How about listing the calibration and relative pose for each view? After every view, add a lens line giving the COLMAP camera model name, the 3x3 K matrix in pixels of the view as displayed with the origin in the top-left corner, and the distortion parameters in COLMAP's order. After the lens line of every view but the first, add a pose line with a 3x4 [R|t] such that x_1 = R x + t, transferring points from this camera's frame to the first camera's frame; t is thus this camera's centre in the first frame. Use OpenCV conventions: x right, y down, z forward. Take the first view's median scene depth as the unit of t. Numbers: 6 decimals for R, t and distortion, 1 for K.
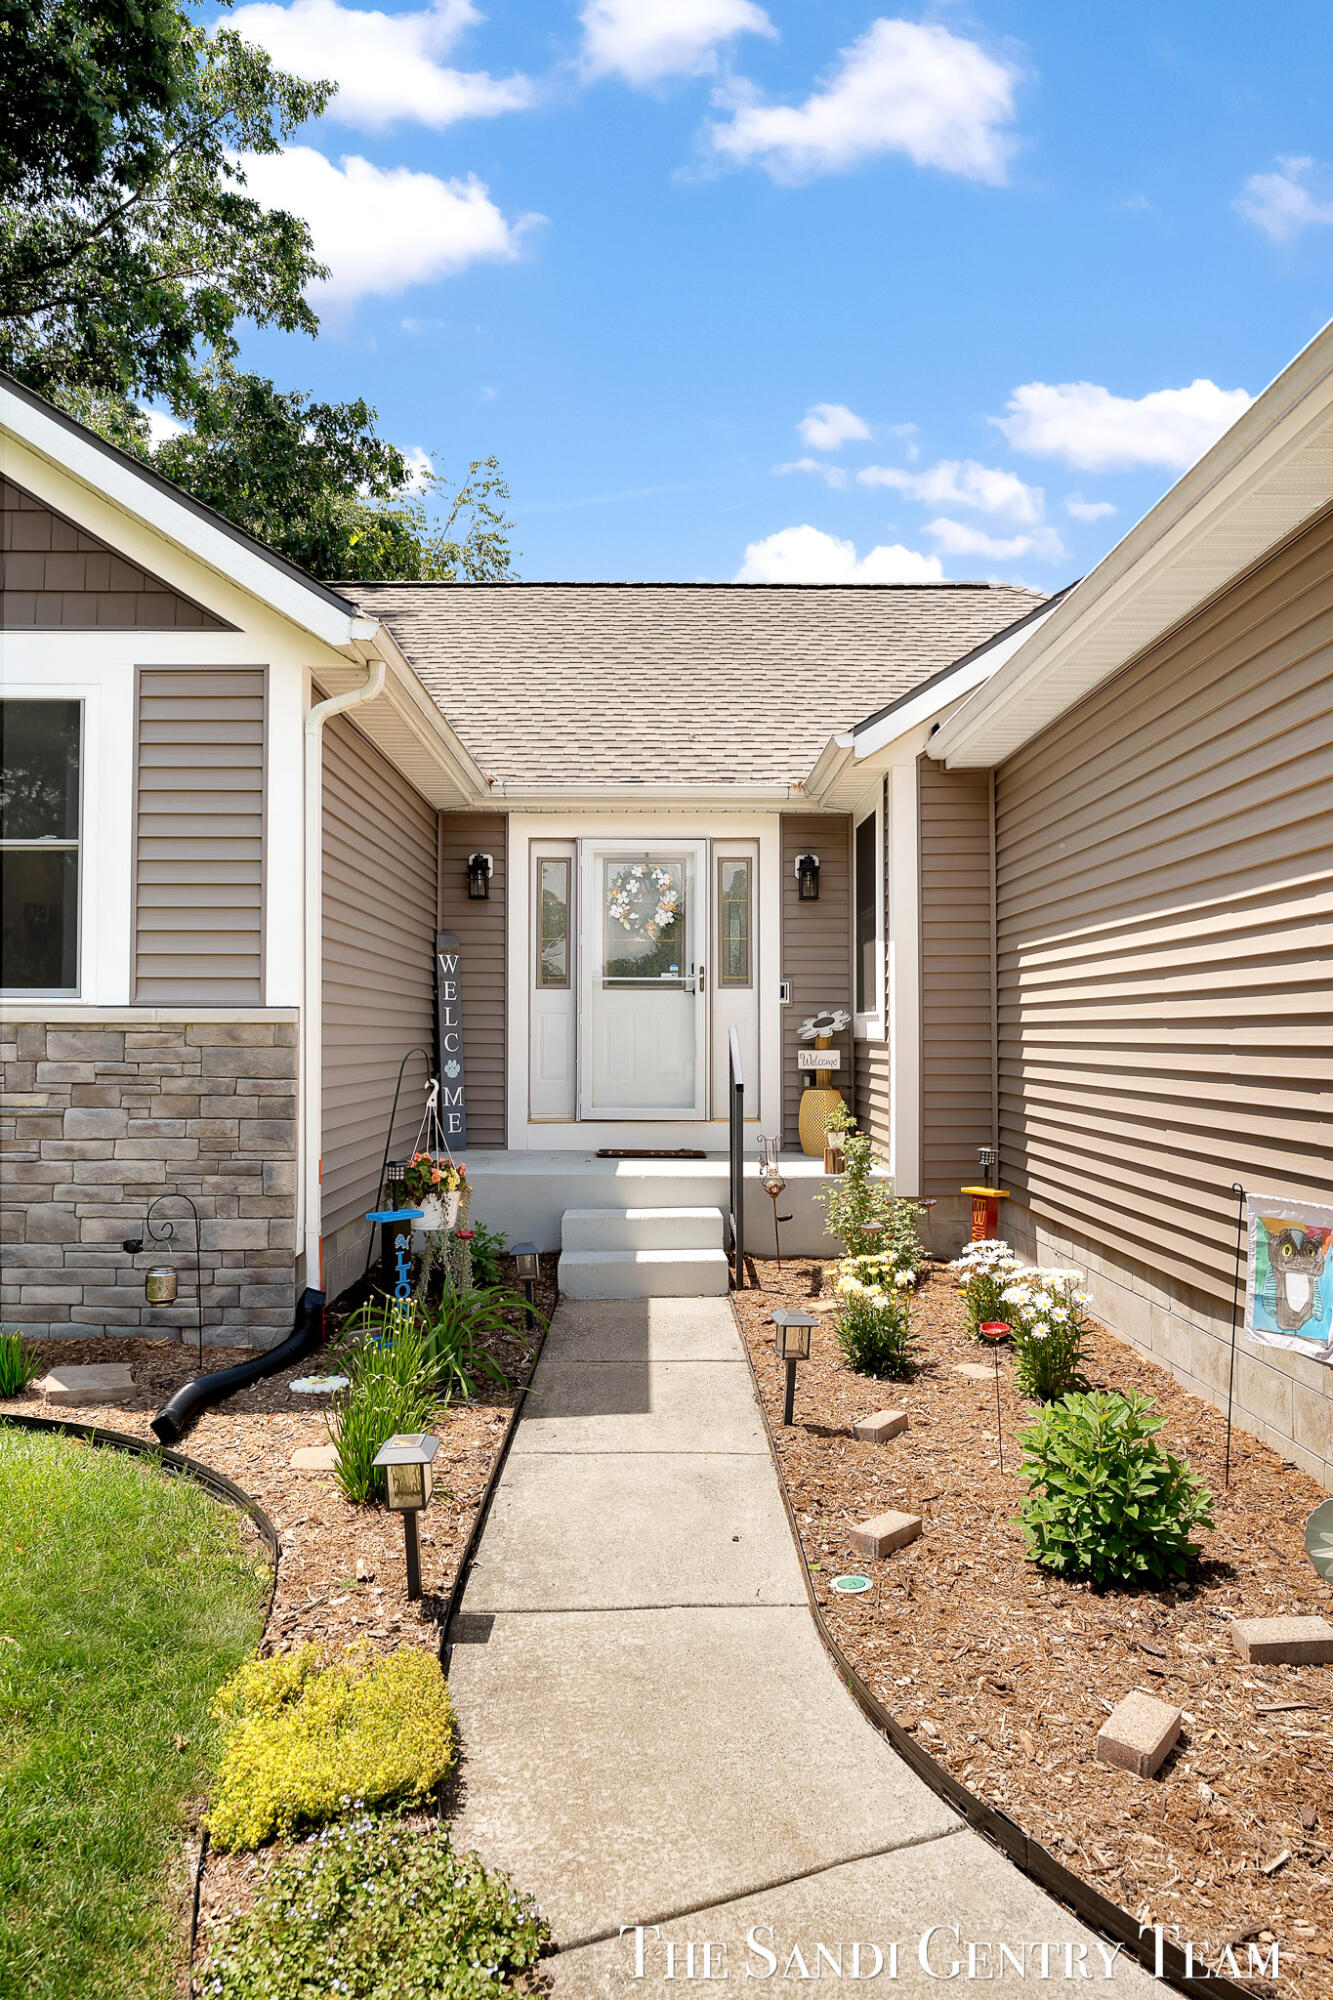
lens RADIAL K [[1334.6, 0, 653.4], [0, 1334.6, 988.7], [0, 0, 1]] dist [0.023383, 0.000384]
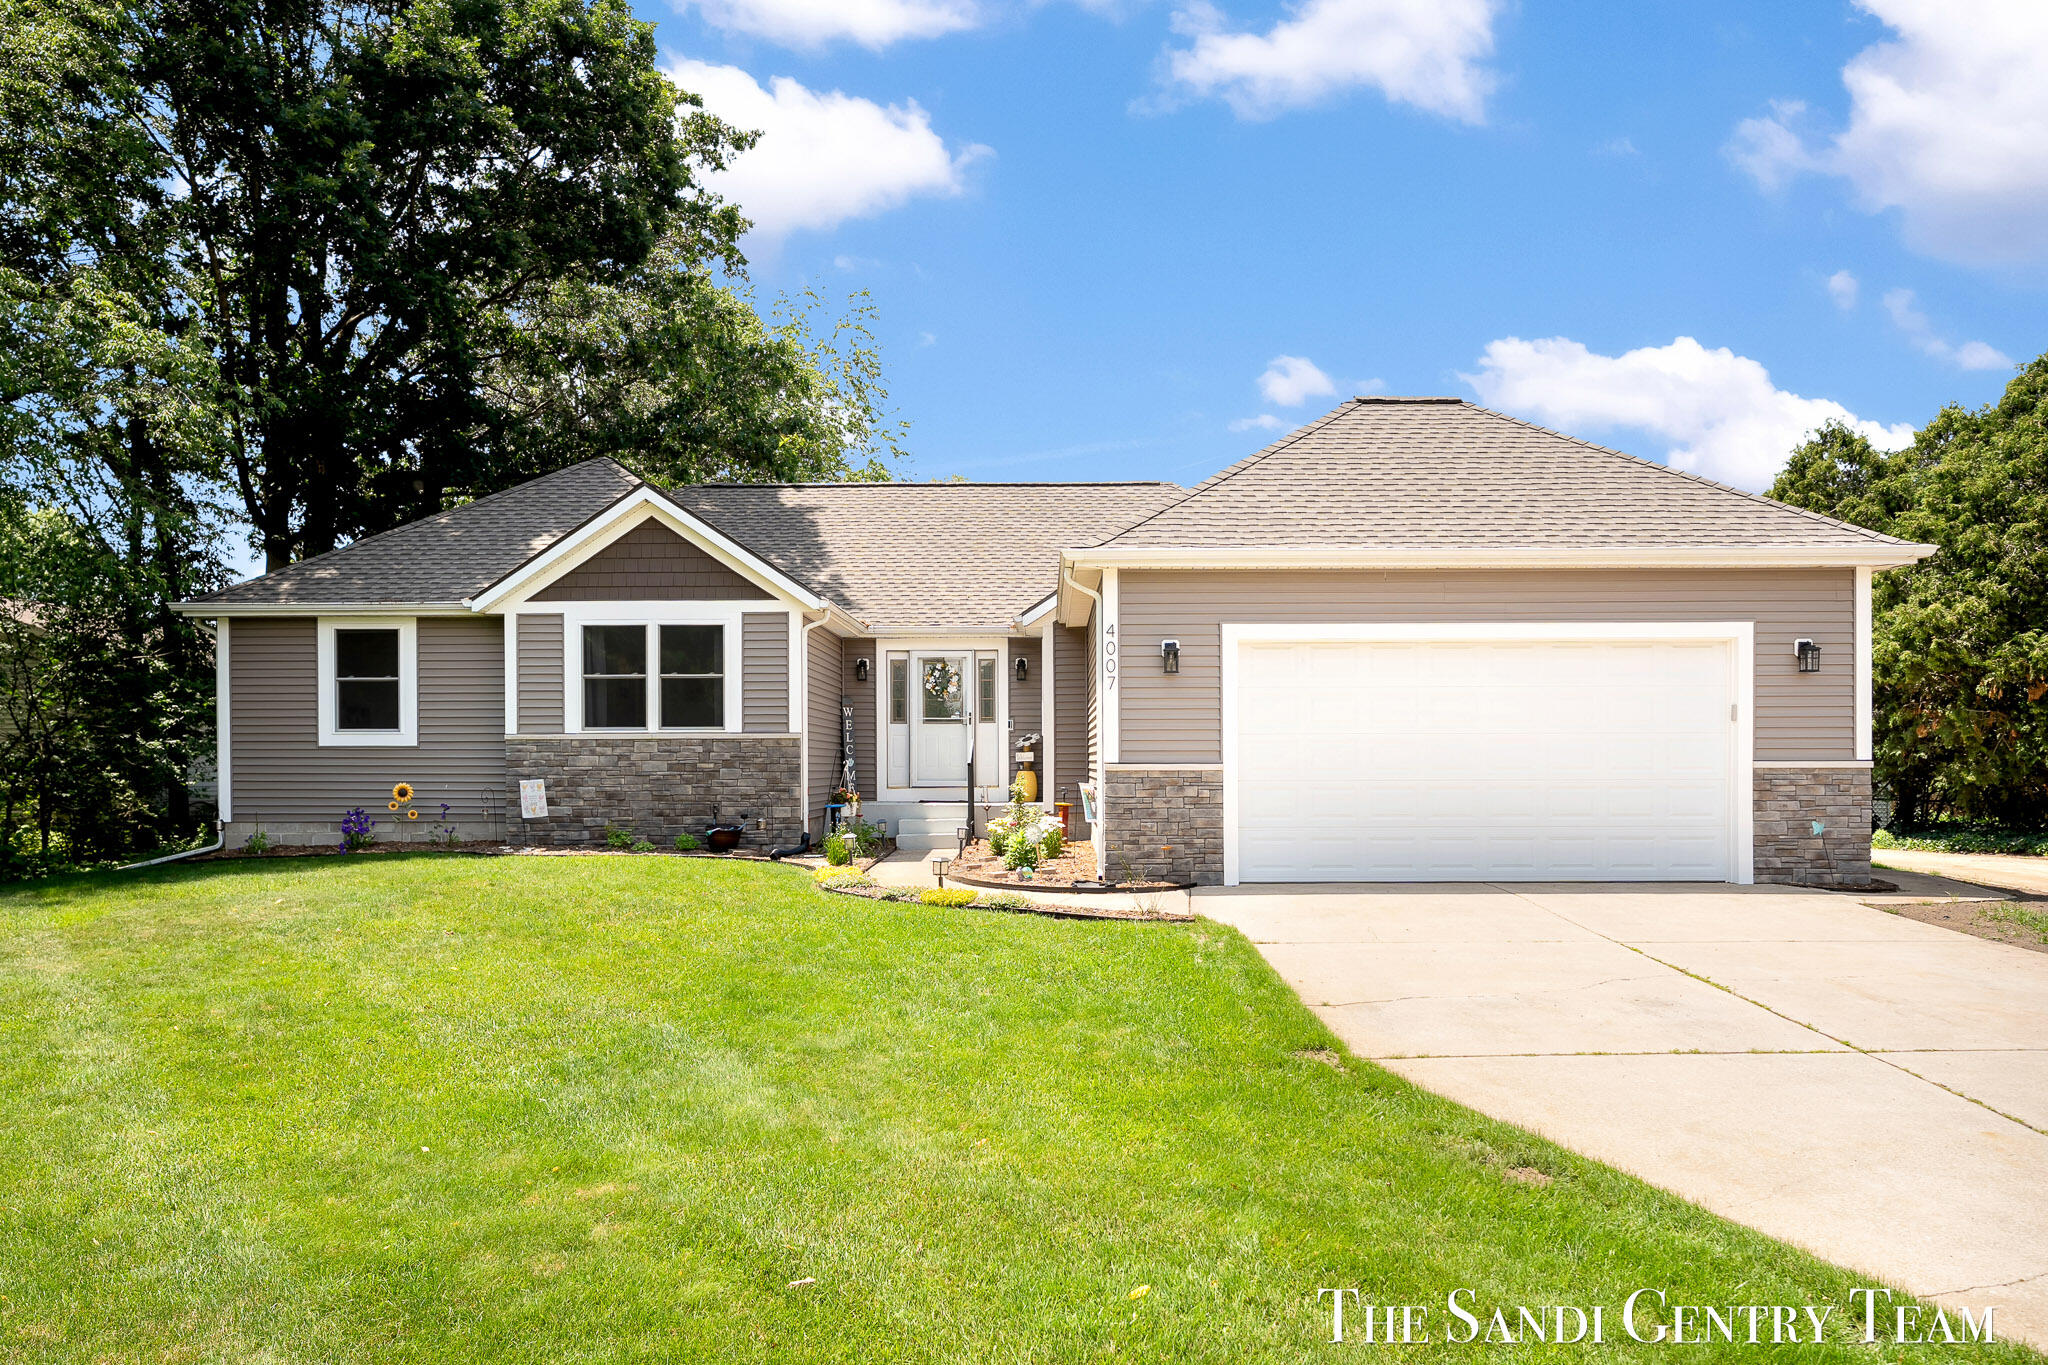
lens RADIAL K [[1381.9, 0, 1039.0], [0, 1381.9, 744.9], [0, 0, 1]] dist [0.006794, -0.010060]
pose [[0.999986, -0.004920, 0.001849, 0.140779], [0.004875, 0.999719, 0.023188, -0.015775], [-0.001962, -0.023178, 0.999729, -1.158863]]
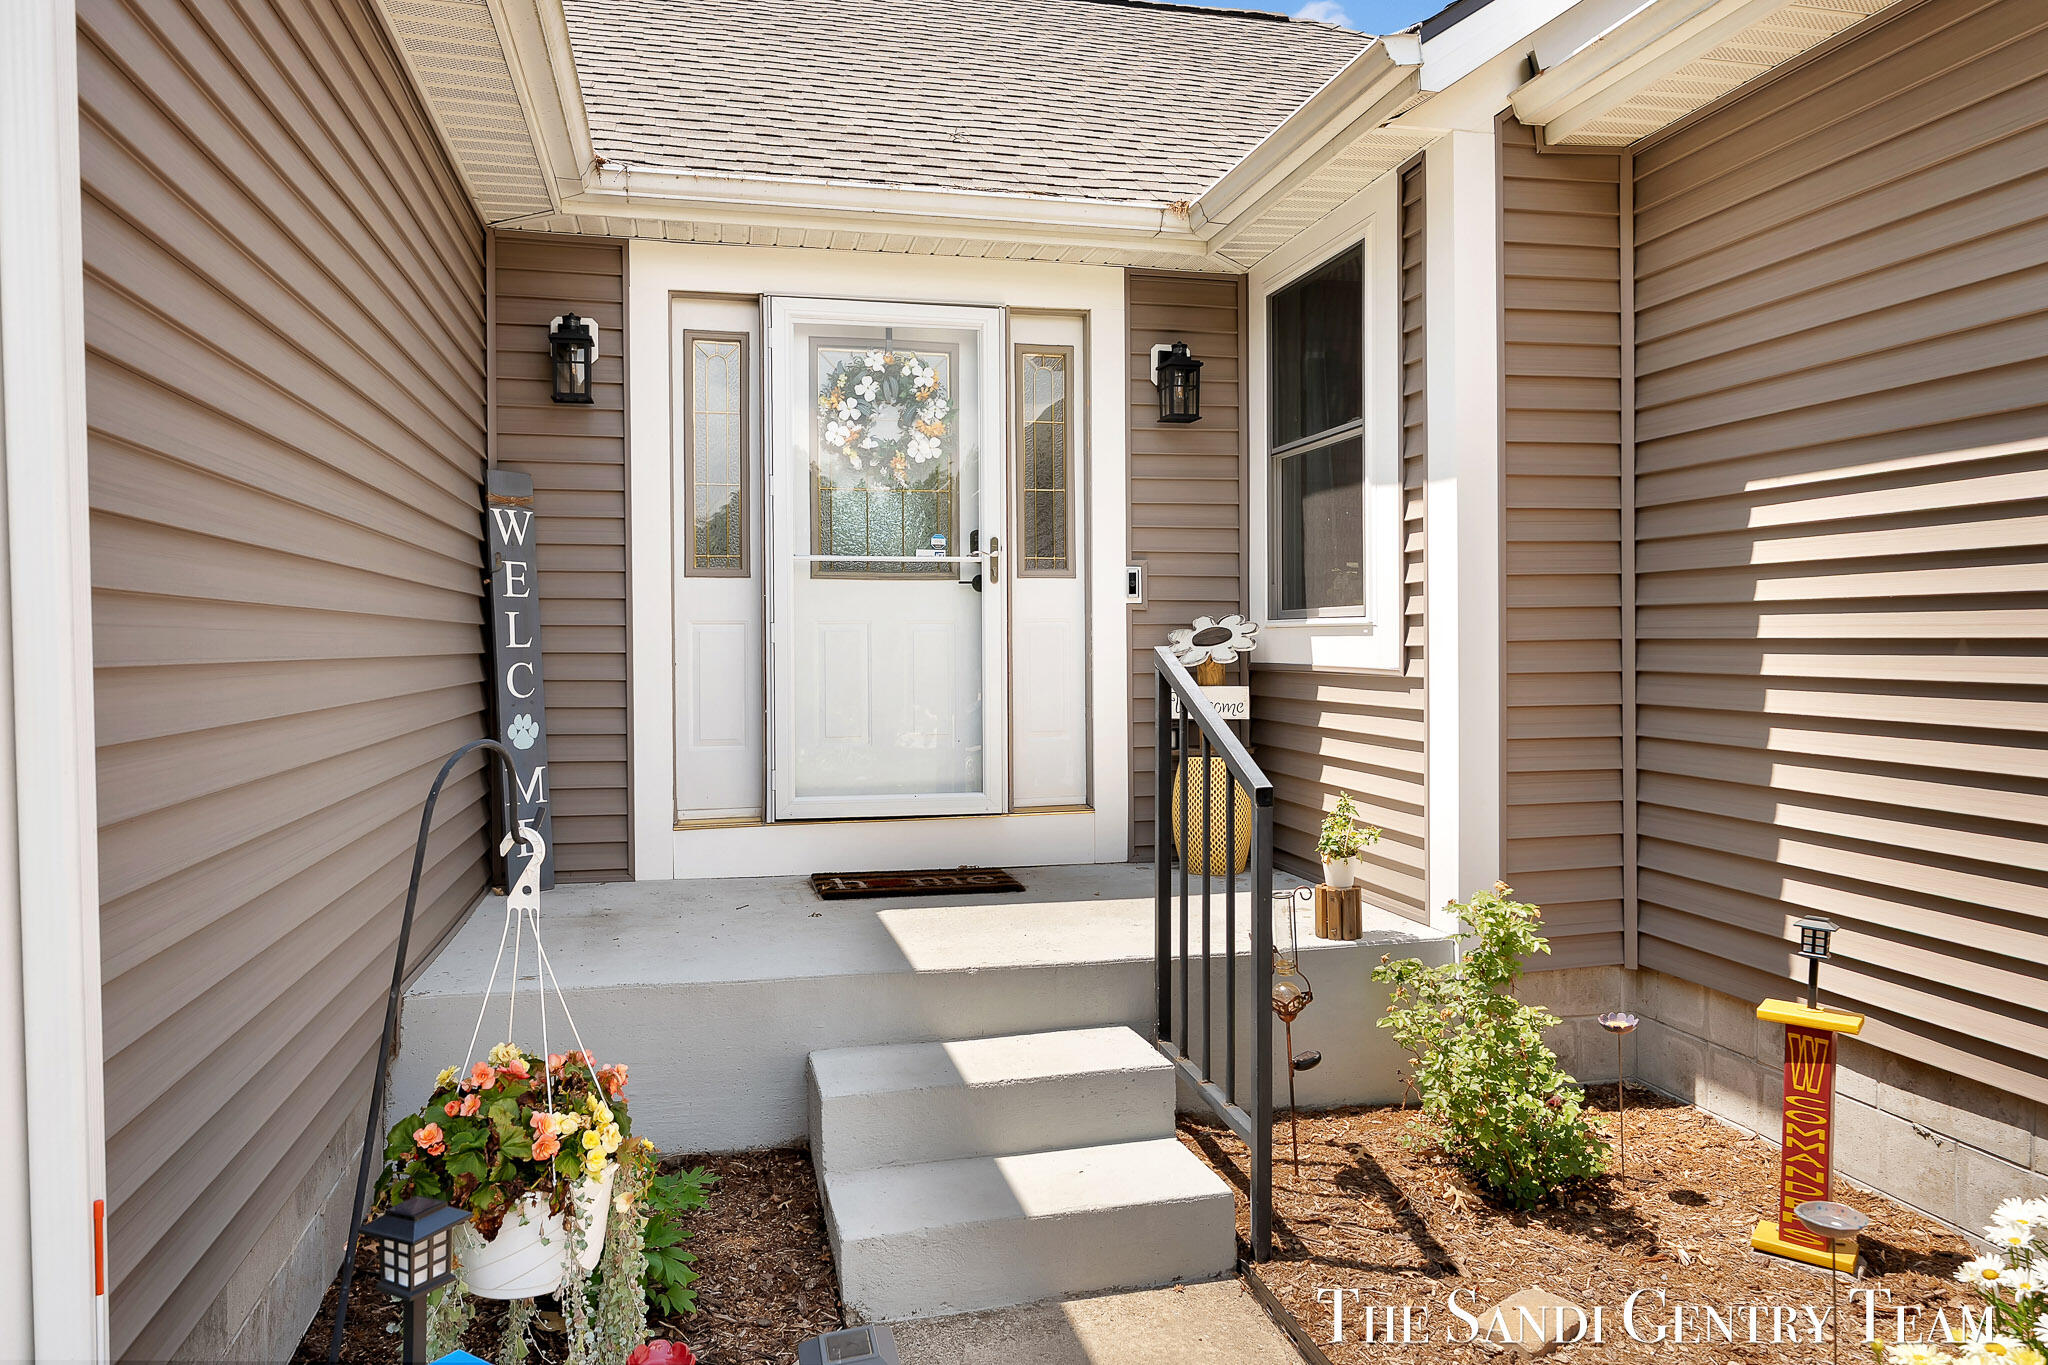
lens RADIAL K [[1381.9, 0, 1023.9], [0, 1381.9, 646.7], [0, 0, 1]] dist [0.006794, -0.010060]
pose [[0.973343, -0.008317, 0.229204, -0.084926], [-0.000830, 0.999208, 0.039782, 0.006087], [-0.229354, -0.038912, 0.972565, 0.440785]]
